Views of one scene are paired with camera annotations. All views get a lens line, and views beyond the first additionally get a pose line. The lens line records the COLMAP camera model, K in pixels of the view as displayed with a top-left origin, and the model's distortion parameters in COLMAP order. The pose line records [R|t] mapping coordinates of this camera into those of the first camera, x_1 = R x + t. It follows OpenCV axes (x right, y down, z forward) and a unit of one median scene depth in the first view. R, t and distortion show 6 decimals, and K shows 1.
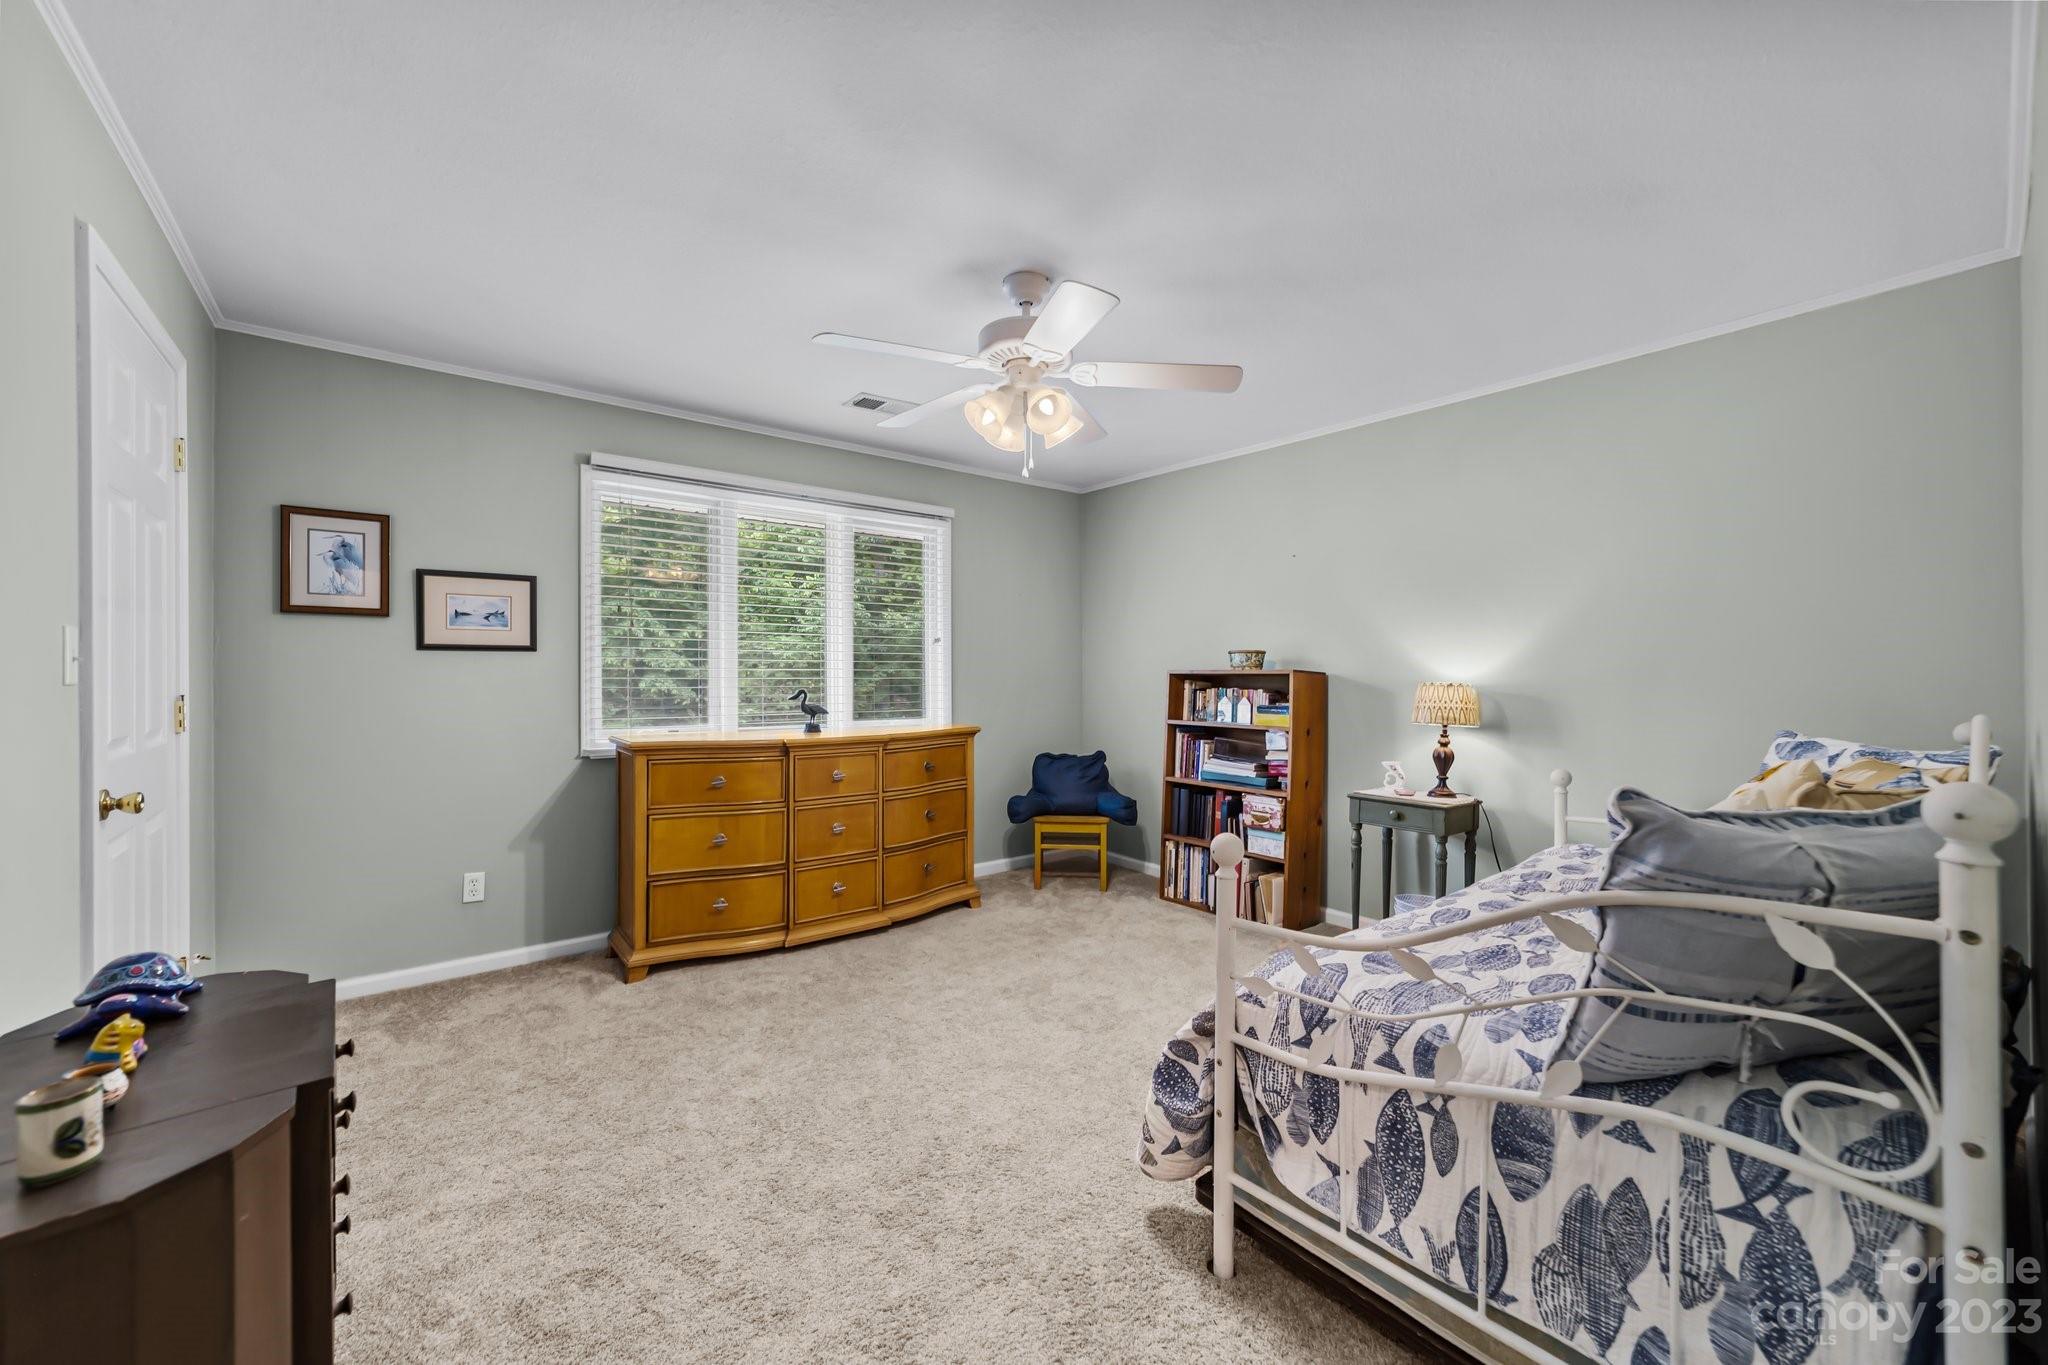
lens RADIAL K [[790.7, 0, 1024.5], [0, 790.7, 692.5], [0, 0, 1]] dist [-0.019198, 0.009244]
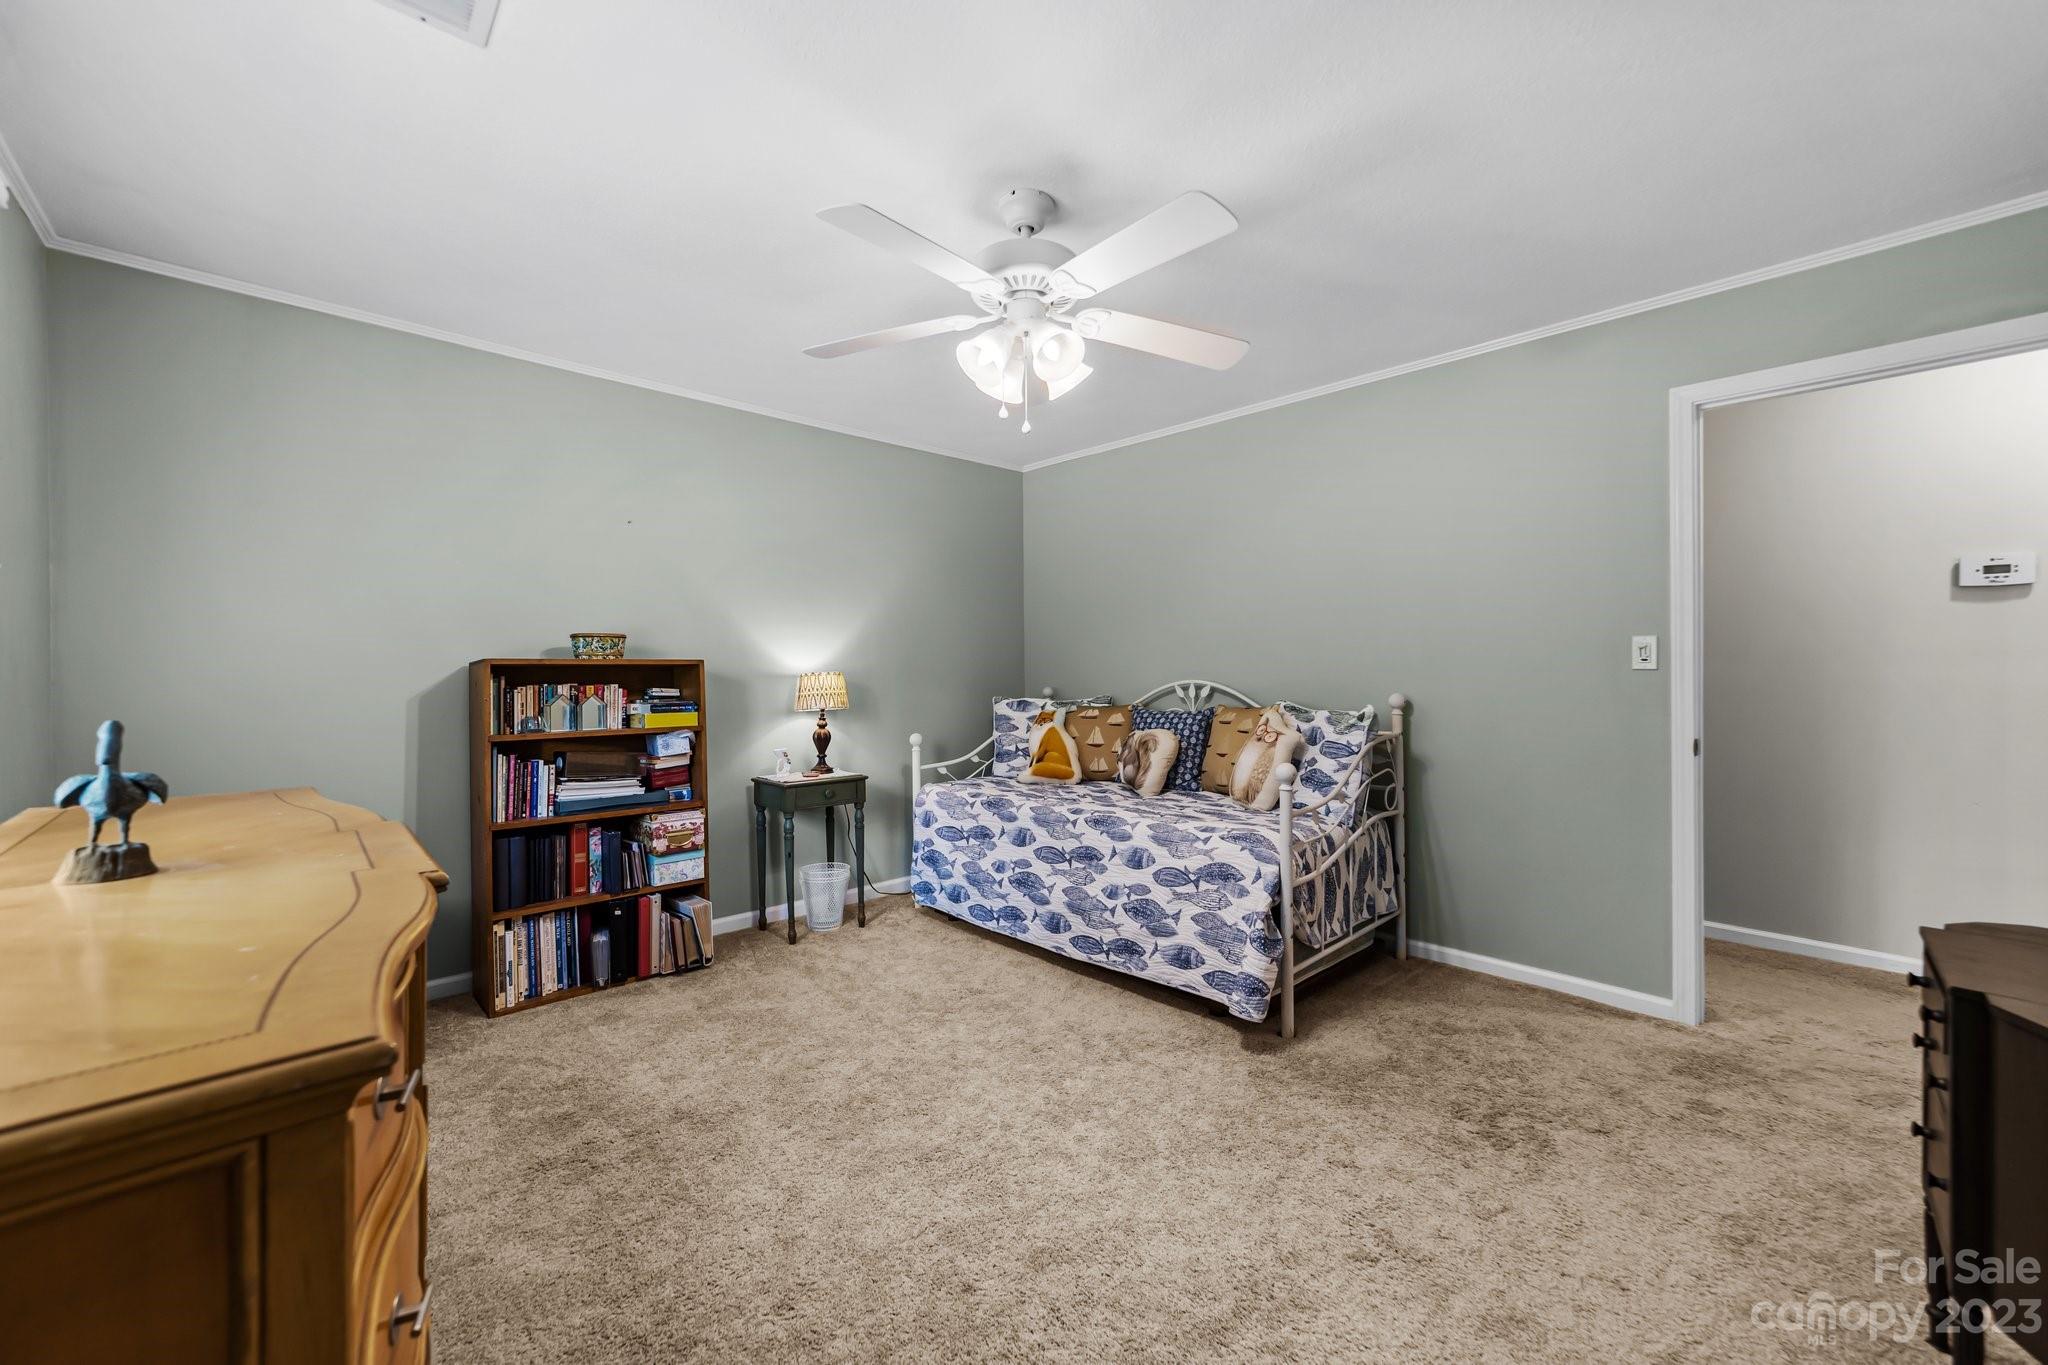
lens RADIAL K [[790.7, 0, 1024.5], [0, 790.7, 692.5], [0, 0, 1]] dist [-0.019198, 0.009244]
pose [[-0.085339, -0.031159, 0.995865, -0.538368], [0.026241, 0.999094, 0.033509, -0.011668], [-0.996006, 0.028992, -0.084444, 0.690198]]
